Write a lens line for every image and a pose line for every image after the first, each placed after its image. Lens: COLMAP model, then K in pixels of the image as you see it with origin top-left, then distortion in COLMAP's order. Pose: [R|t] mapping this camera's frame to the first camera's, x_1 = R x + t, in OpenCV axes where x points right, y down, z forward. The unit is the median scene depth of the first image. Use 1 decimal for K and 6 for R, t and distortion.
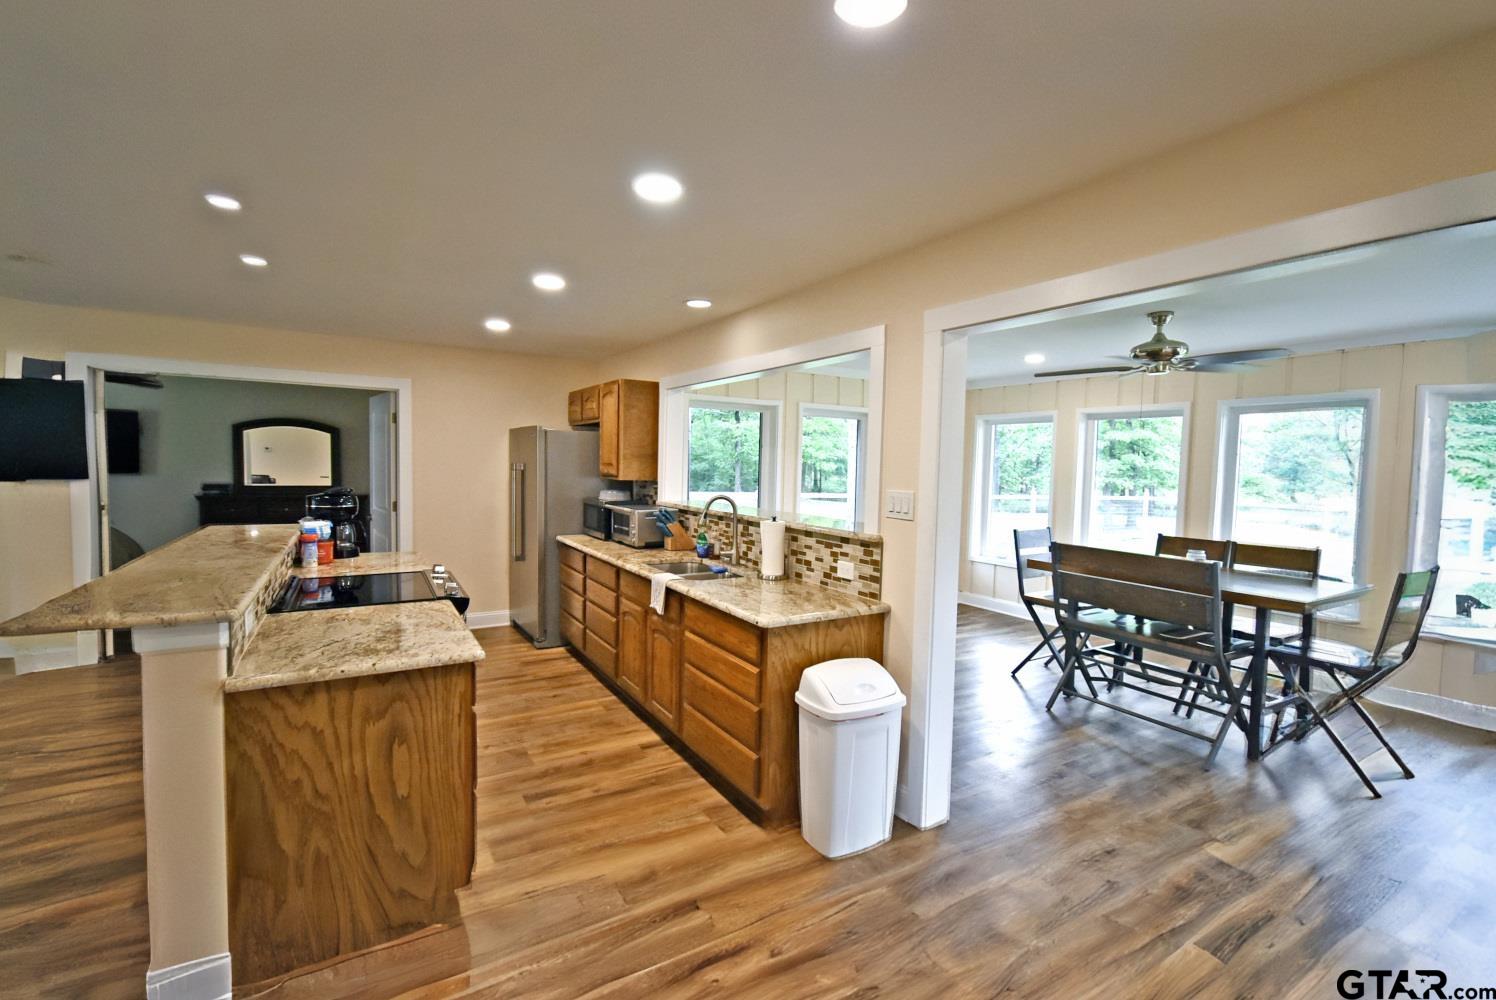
lens RADIAL K [[659.7, 0, 745.1], [0, 659.7, 506.5], [0, 0, 1]] dist [0.007866, -0.001854]
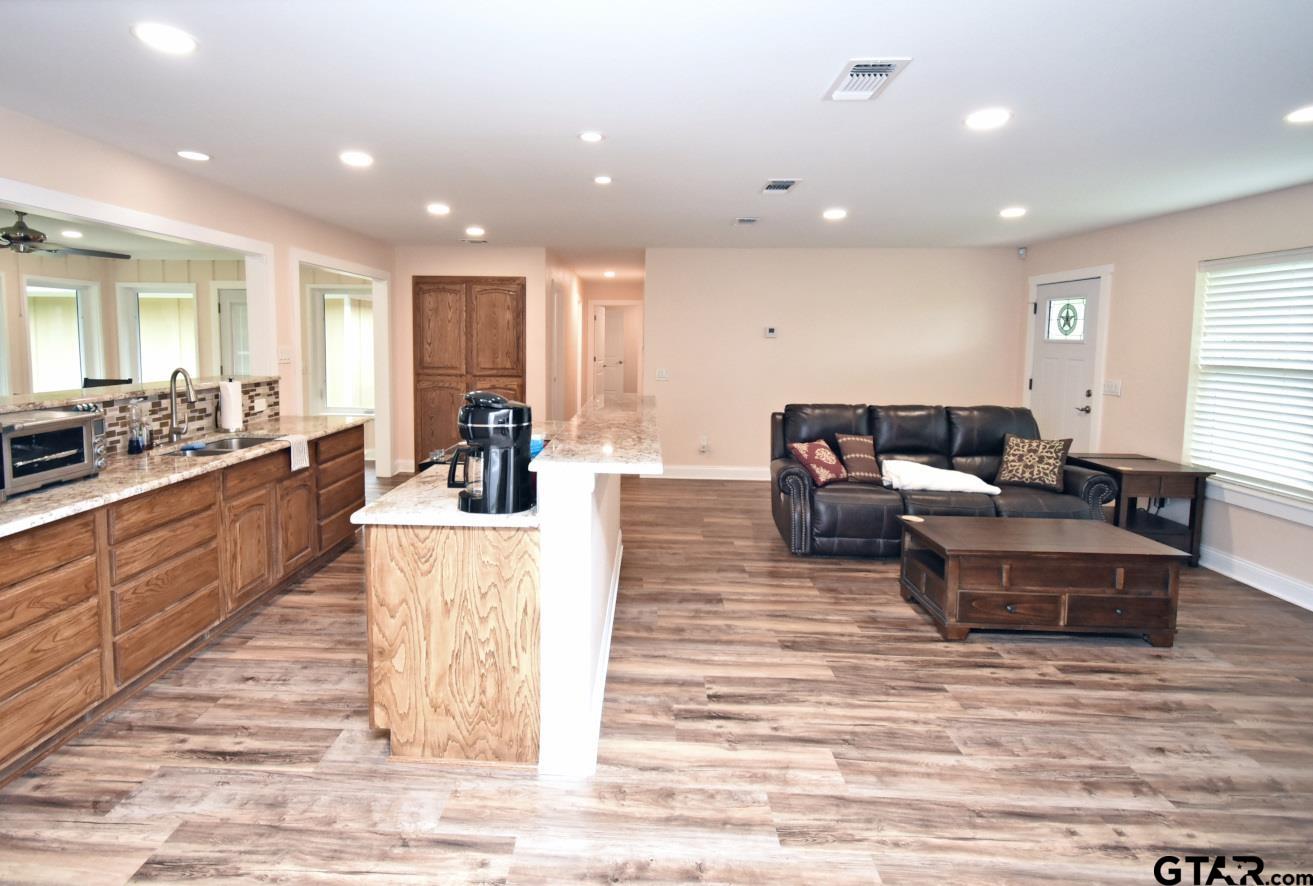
lens RADIAL K [[663.1, 0, 614.4], [0, 663.1, 391.1], [0, 0, 1]] dist [0.006548, 0.000427]
pose [[-0.834416, -0.079350, 0.545393, -1.228789], [0.005367, 0.988364, 0.152009, -0.144122], [-0.551109, 0.129766, -0.824281, 1.692120]]
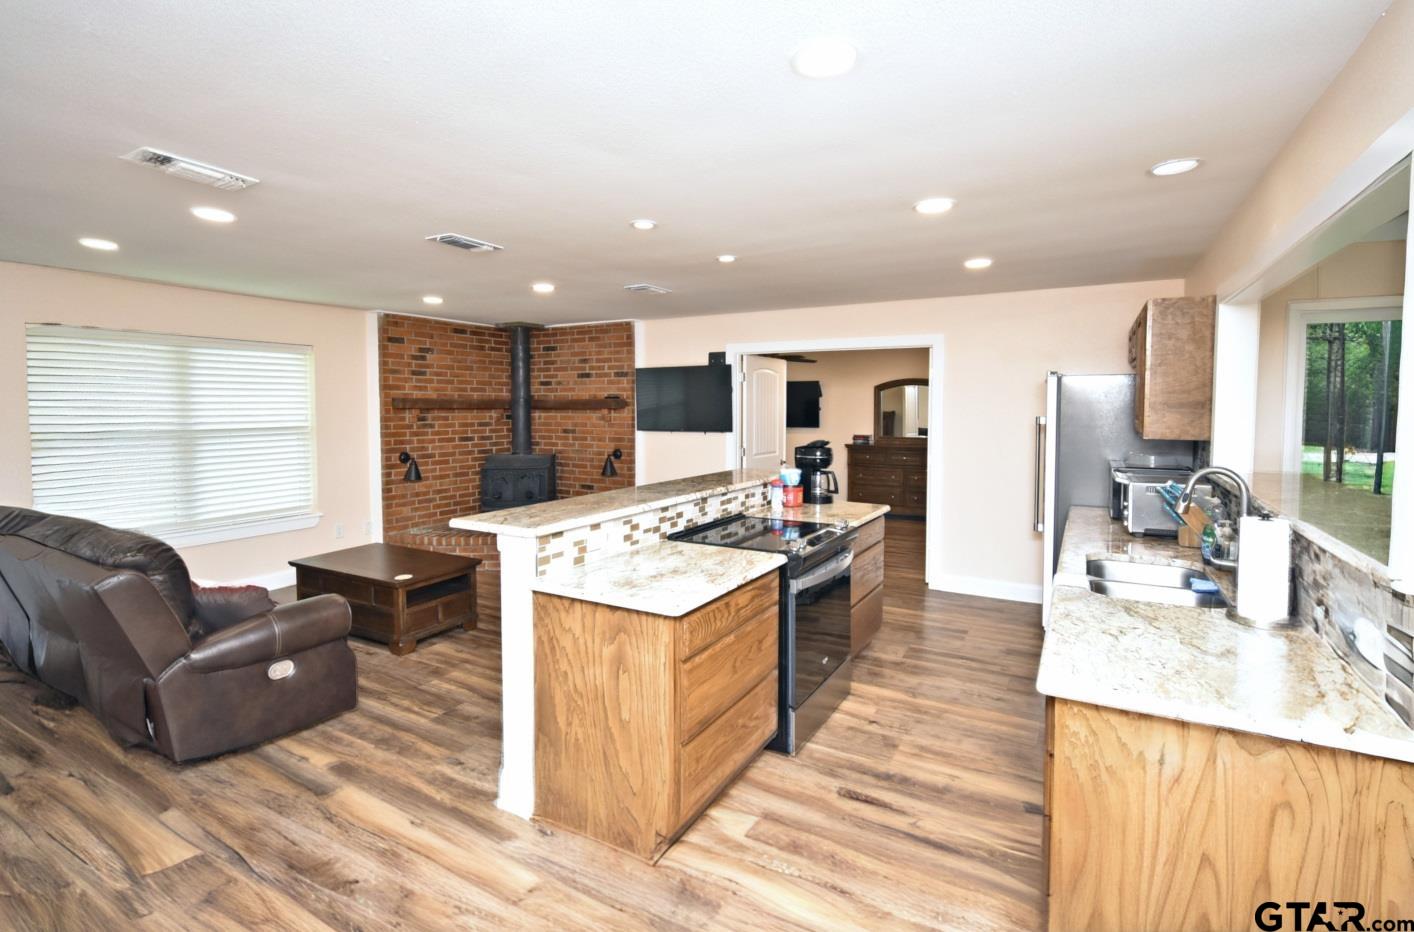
lens RADIAL K [[657.9, 0, 709.3], [0, 657.9, 437.2], [0, 0, 1]] dist [0.002764, -0.002500]
pose [[0.493845, 0.016095, -0.869401, 0.309984], [-0.045435, 0.998941, -0.007315, -0.020857], [0.868362, 0.043114, 0.494053, 0.342408]]
